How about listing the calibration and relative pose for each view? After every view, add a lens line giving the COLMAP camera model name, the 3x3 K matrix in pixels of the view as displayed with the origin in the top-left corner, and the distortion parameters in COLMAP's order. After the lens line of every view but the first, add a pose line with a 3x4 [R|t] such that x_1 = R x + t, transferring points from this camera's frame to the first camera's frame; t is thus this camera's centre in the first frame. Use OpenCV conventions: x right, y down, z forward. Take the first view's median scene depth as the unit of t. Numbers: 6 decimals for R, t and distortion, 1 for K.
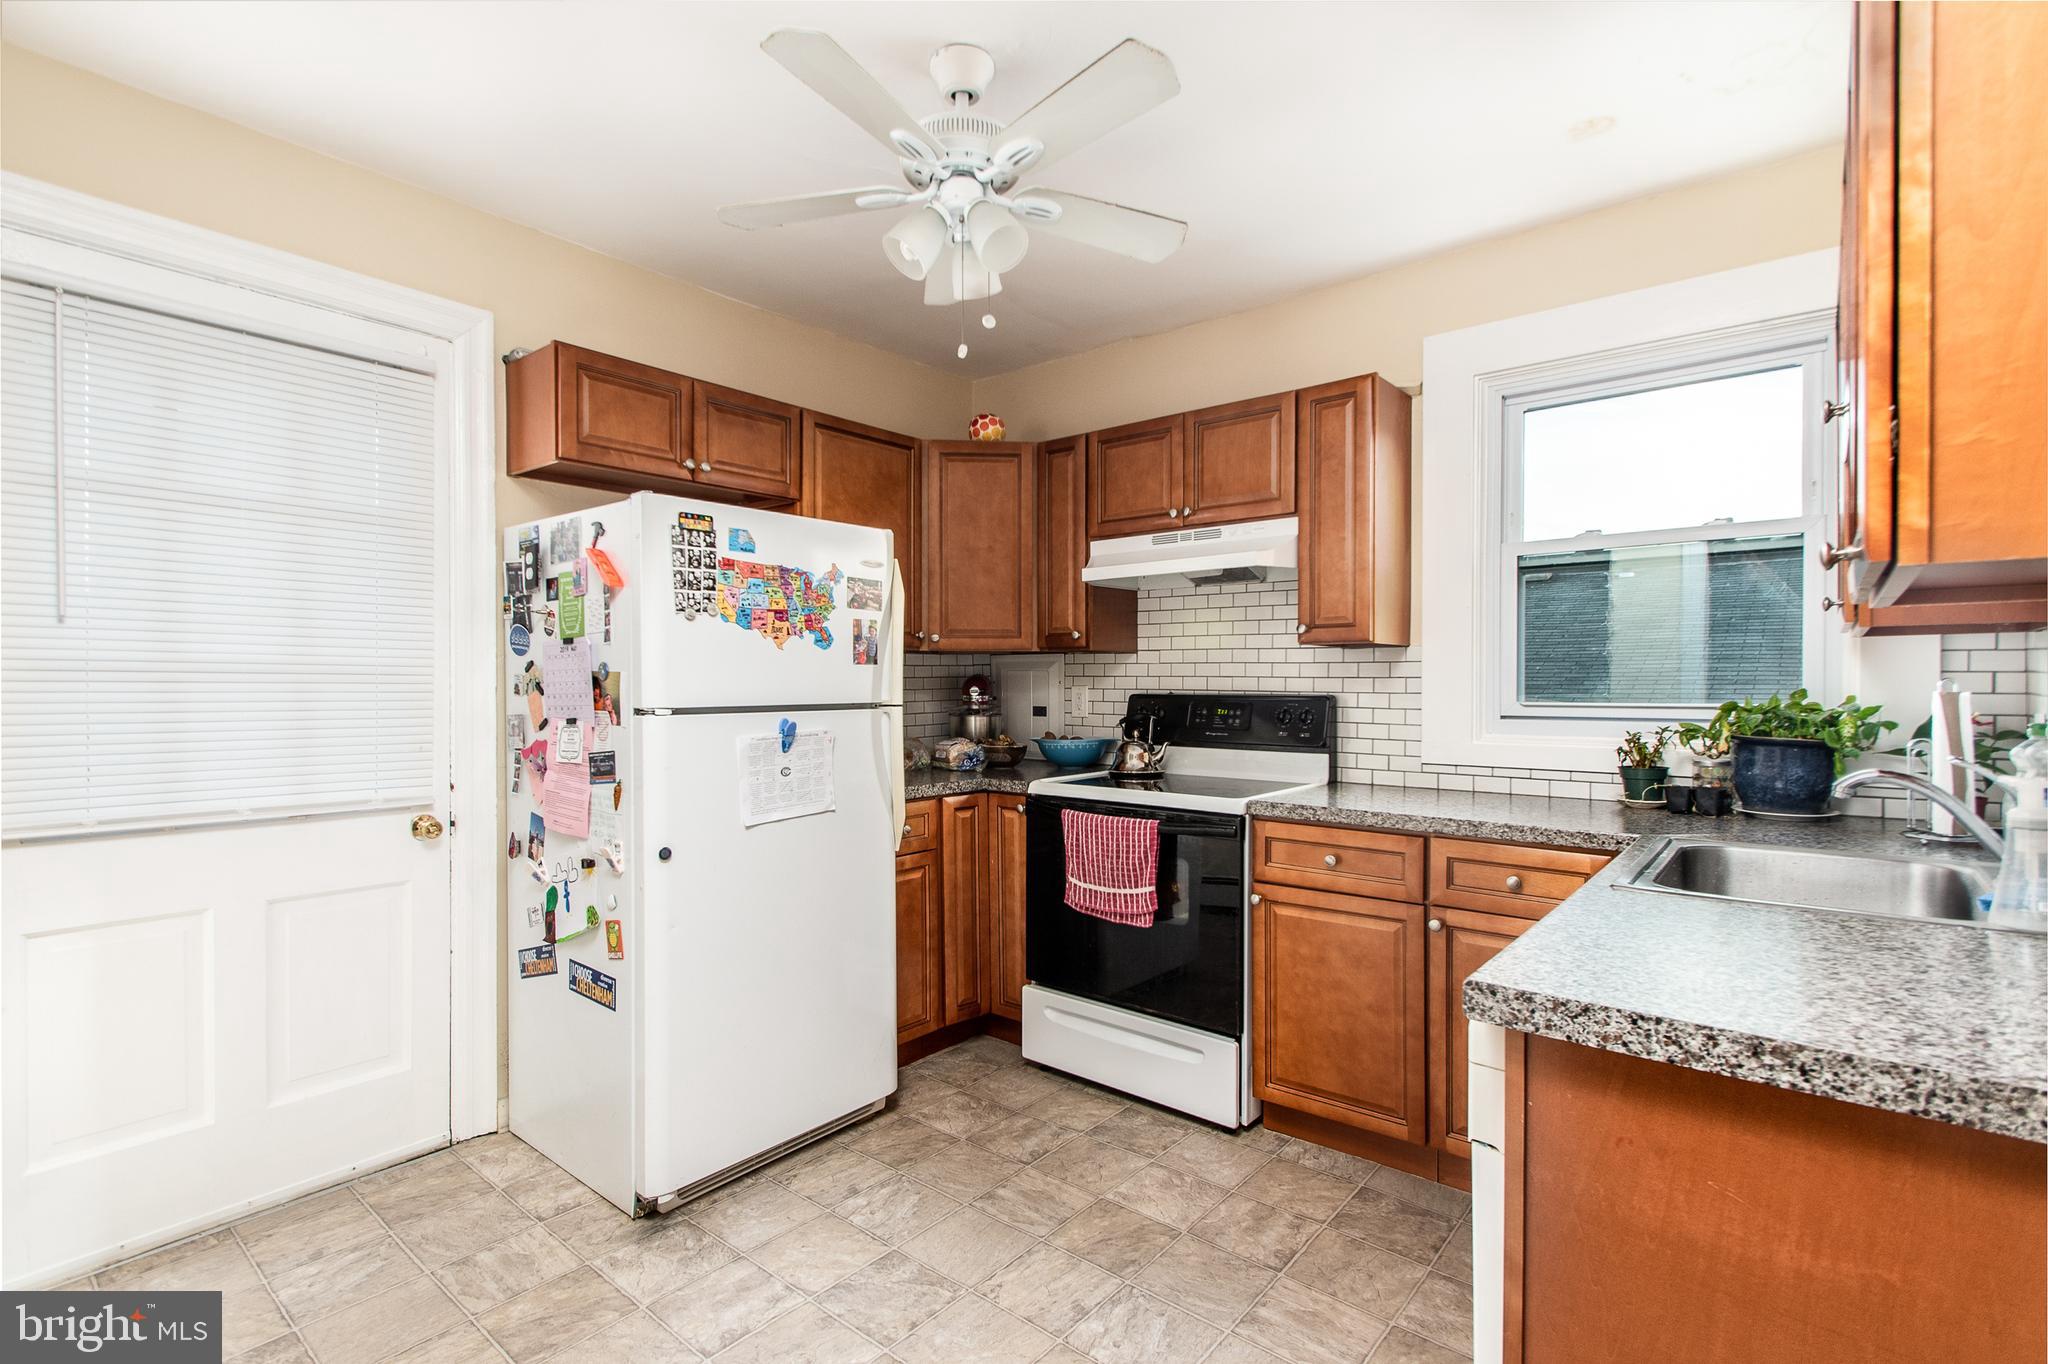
lens RADIAL K [[970.7, 0, 1033.0], [0, 970.7, 677.4], [0, 0, 1]] dist [-0.006319, -0.000066]
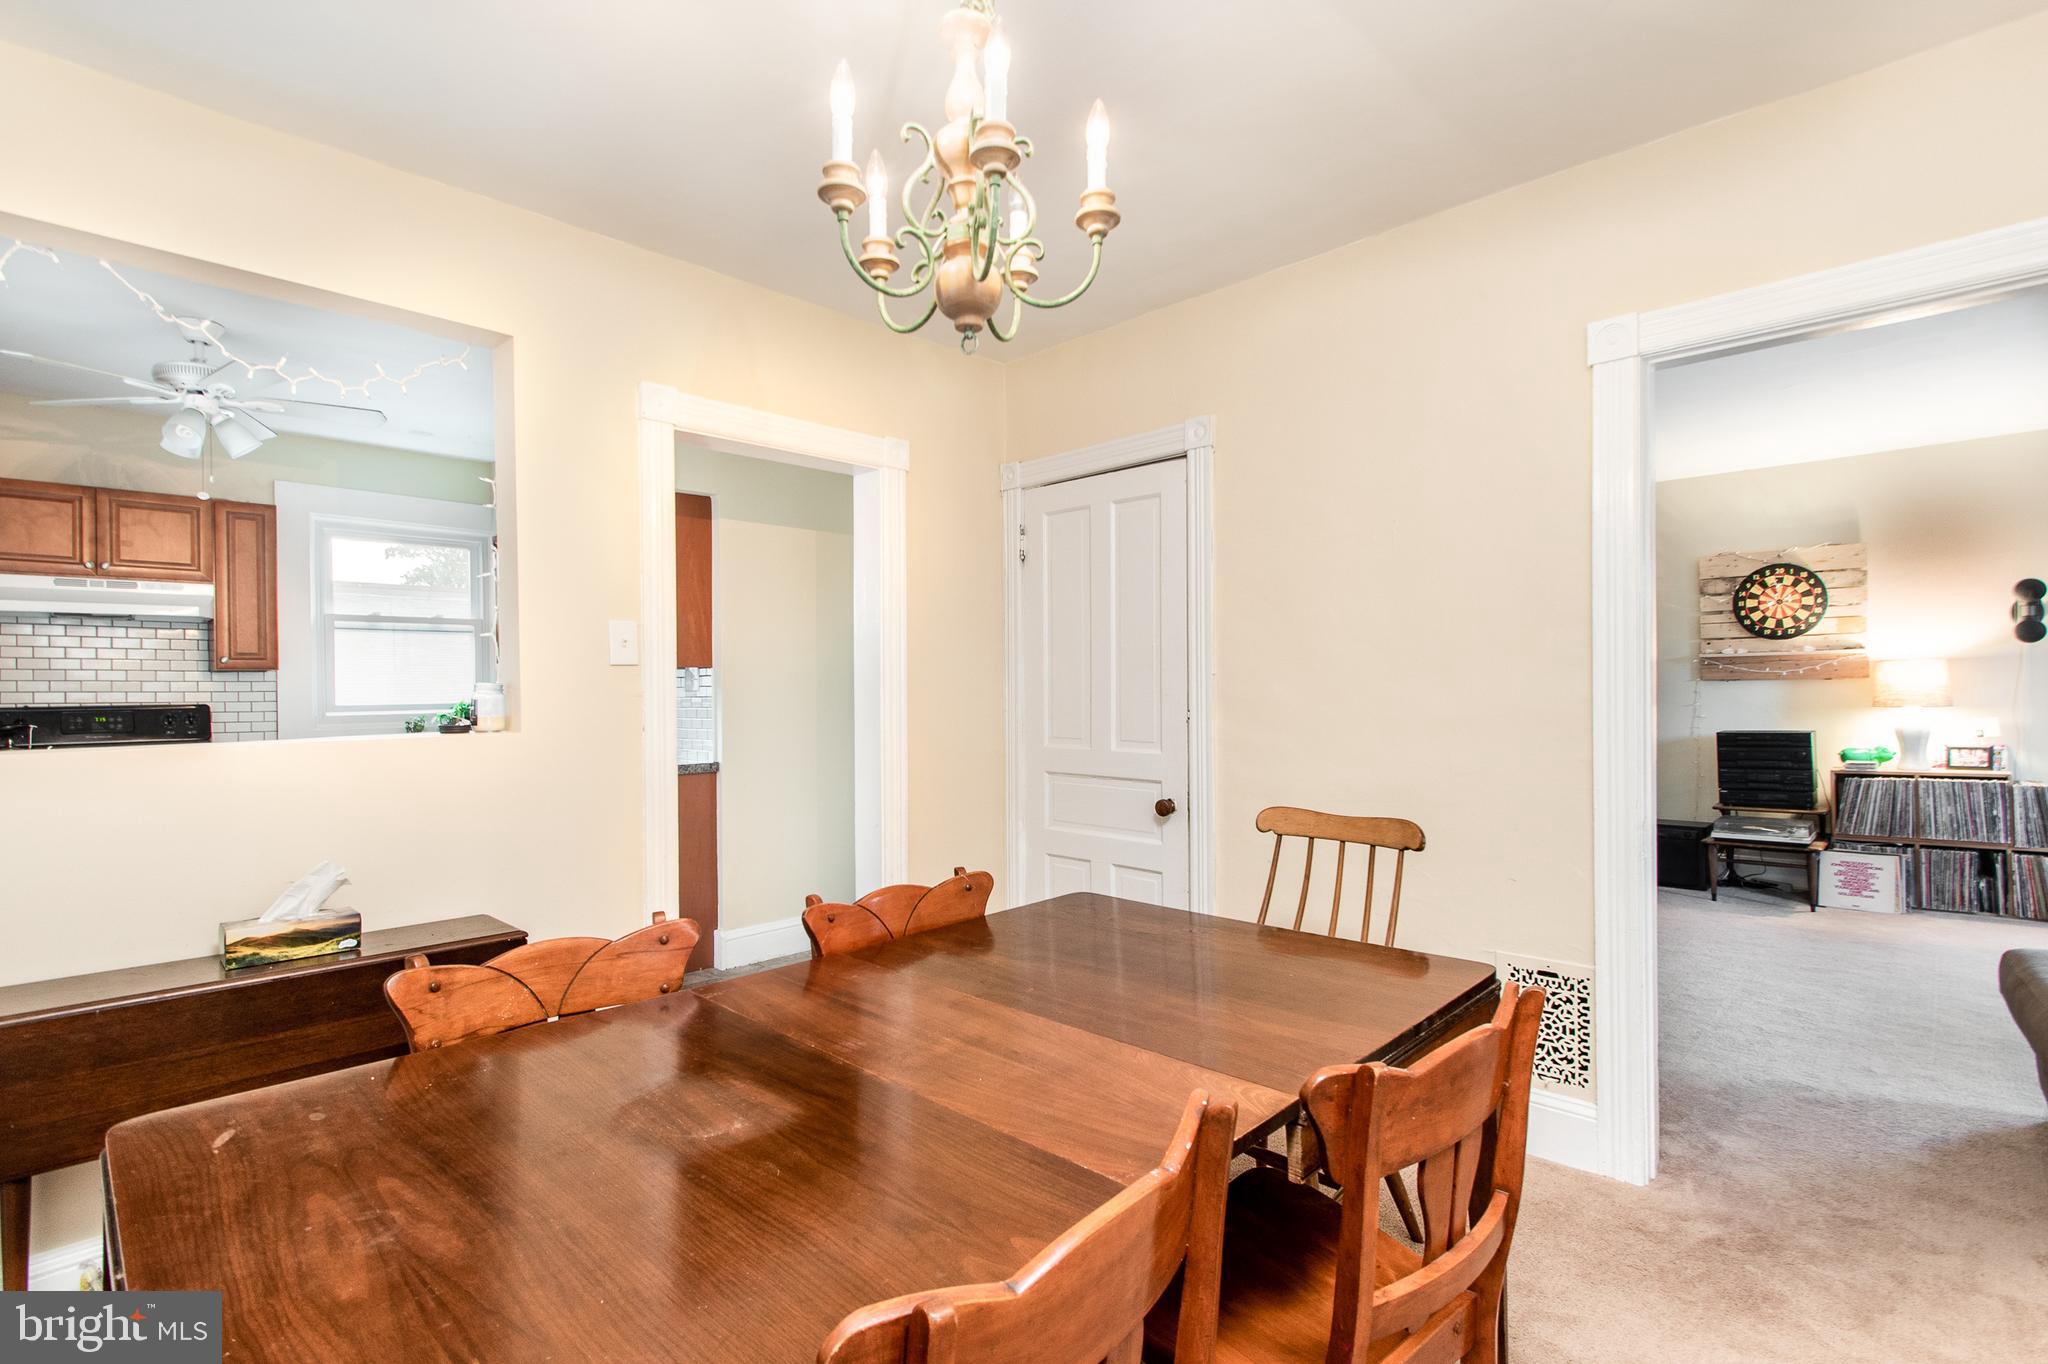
lens RADIAL K [[970.7, 0, 1020.8], [0, 970.7, 683.5], [0, 0, 1]] dist [-0.006319, -0.000066]
pose [[0.090210, -0.002154, 0.995920, -1.128038], [0.007863, 0.999968, 0.001451, -0.005771], [-0.995892, 0.007700, 0.090224, -0.374411]]
